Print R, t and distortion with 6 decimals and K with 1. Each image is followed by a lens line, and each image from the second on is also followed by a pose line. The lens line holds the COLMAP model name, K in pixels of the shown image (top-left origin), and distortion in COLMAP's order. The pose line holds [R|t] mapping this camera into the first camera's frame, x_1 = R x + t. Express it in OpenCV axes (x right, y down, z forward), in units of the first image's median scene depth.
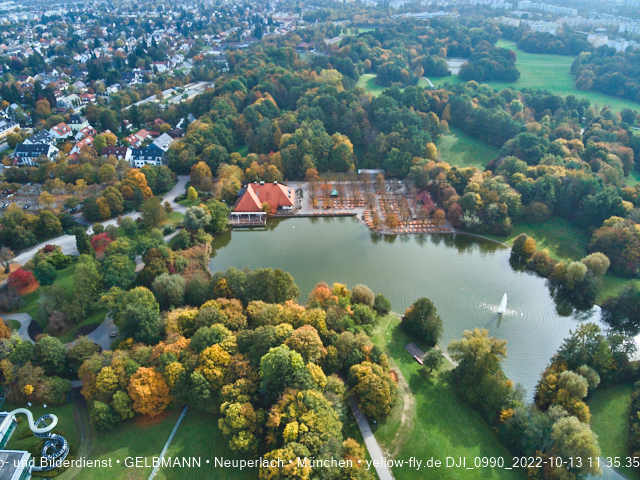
lens RADIAL K [[462.1, 0, 319.0], [0, 462.1, 240.5], [0, 0, 1]] dist [0.113378, -0.210243]
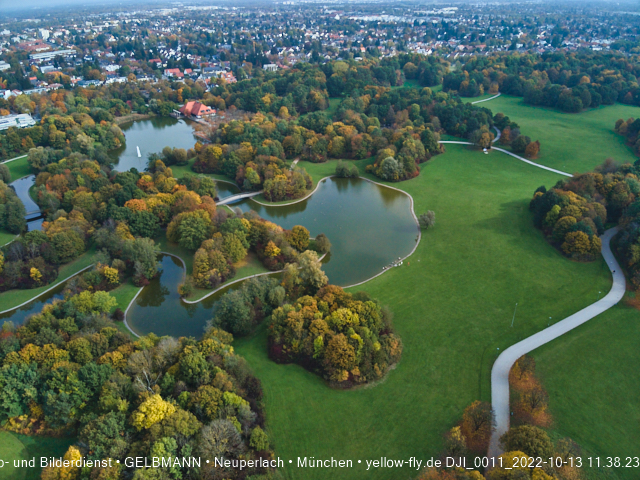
lens RADIAL K [[462.1, 0, 319.0], [0, 462.1, 240.5], [0, 0, 1]] dist [0.113378, -0.210243]
pose [[0.591688, 0.383241, -0.709247, 1.539911], [-0.404442, 0.902166, 0.150079, -0.089843], [0.697375, 0.198049, 0.688800, 0.130630]]
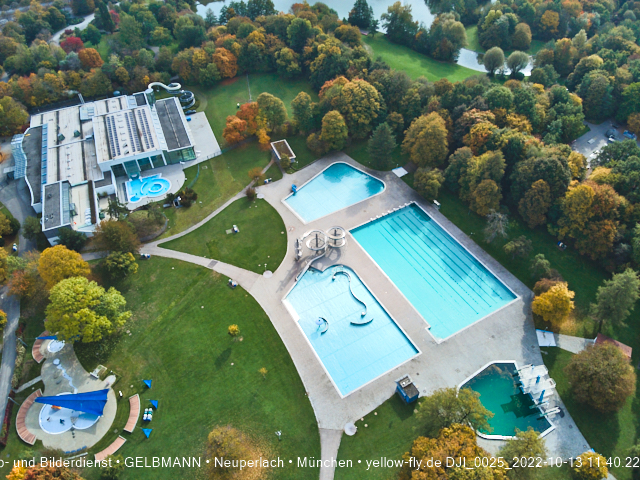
lens RADIAL K [[462.1, 0, 319.0], [0, 462.1, 240.5], [0, 0, 1]] dist [0.113378, -0.210243]
pose [[0.939000, -0.259126, 0.226126, -0.280799], [0.187787, 0.937142, 0.294111, 0.231865], [-0.288124, -0.233707, 0.928636, -0.379879]]
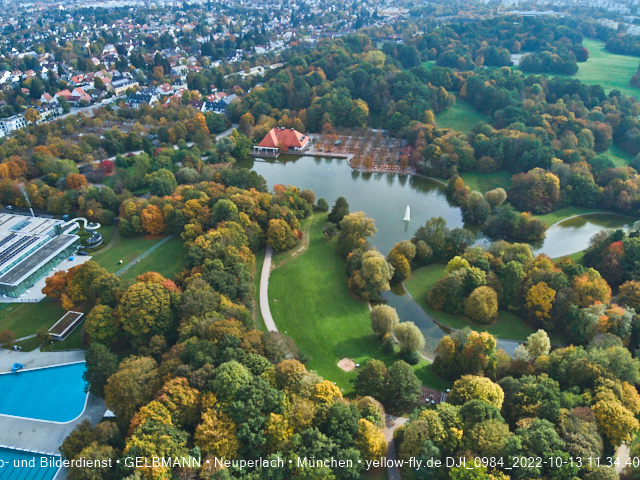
lens RADIAL K [[462.1, 0, 319.0], [0, 462.1, 240.5], [0, 0, 1]] dist [0.113378, -0.210243]
pose [[0.964263, 0.129496, -0.231143, 0.289118], [-0.128559, 0.991516, 0.019177, 0.137133], [0.231665, 0.011223, 0.972731, -0.232942]]
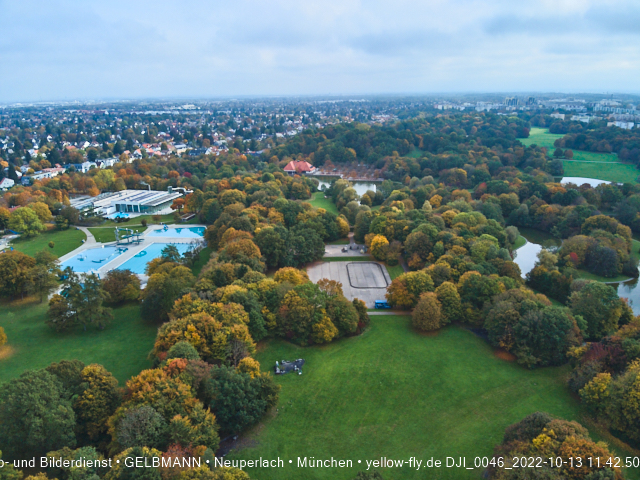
lens RADIAL K [[460.8, 0, 319.5], [0, 460.8, 242.3], [0, 0, 1]] dist [0.126709, -0.233783]
pose [[0.960521, 0.079575, -0.266585, 0.467496], [-0.135422, 0.970770, -0.198159, 0.535339], [0.243024, 0.226438, 0.943221, -0.693690]]
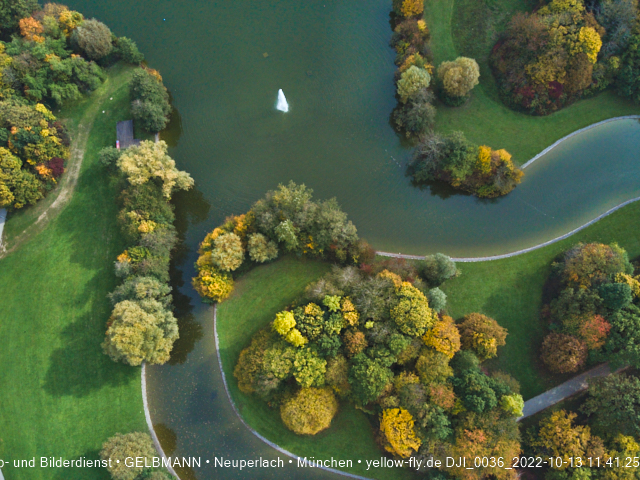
lens RADIAL K [[461.6, 0, 319.9], [0, 461.6, 238.5], [0, 0, 1]] dist [0.137008, -0.246789]
pose [[0.939587, 0.329802, -0.091688, 0.361189], [-0.169572, 0.681117, 0.712267, -0.146312], [0.297357, -0.653689, 0.695894, 0.237122]]
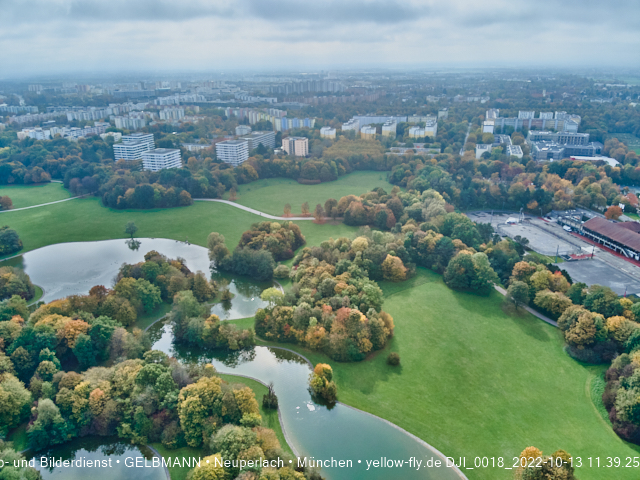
lens RADIAL K [[461.6, 0, 319.9], [0, 461.6, 238.5], [0, 0, 1]] dist [0.137008, -0.246789]
pose [[0.644695, -0.269741, 0.715268, 0.492573], [0.397185, 0.917661, -0.011929, 0.145729], [-0.653156, 0.291785, 0.698748, -0.248154]]
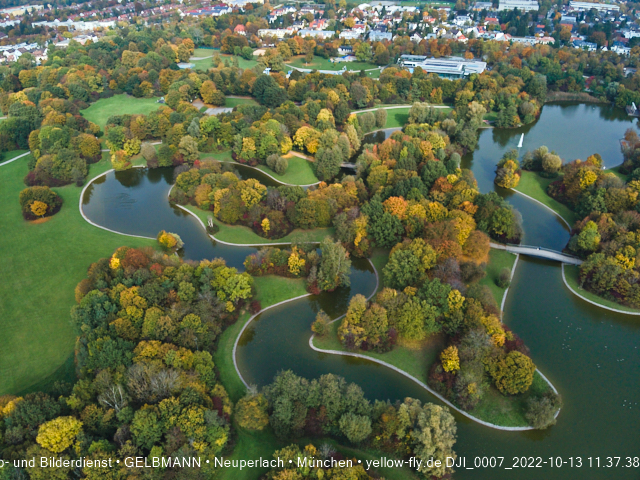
lens RADIAL K [[462.1, 0, 319.0], [0, 462.1, 240.5], [0, 0, 1]] dist [0.113378, -0.210243]
pose [[-0.420405, 0.507966, -0.751818, 1.322971], [-0.447071, 0.605063, 0.658807, -0.266092], [0.789549, 0.613082, -0.027275, 0.432538]]
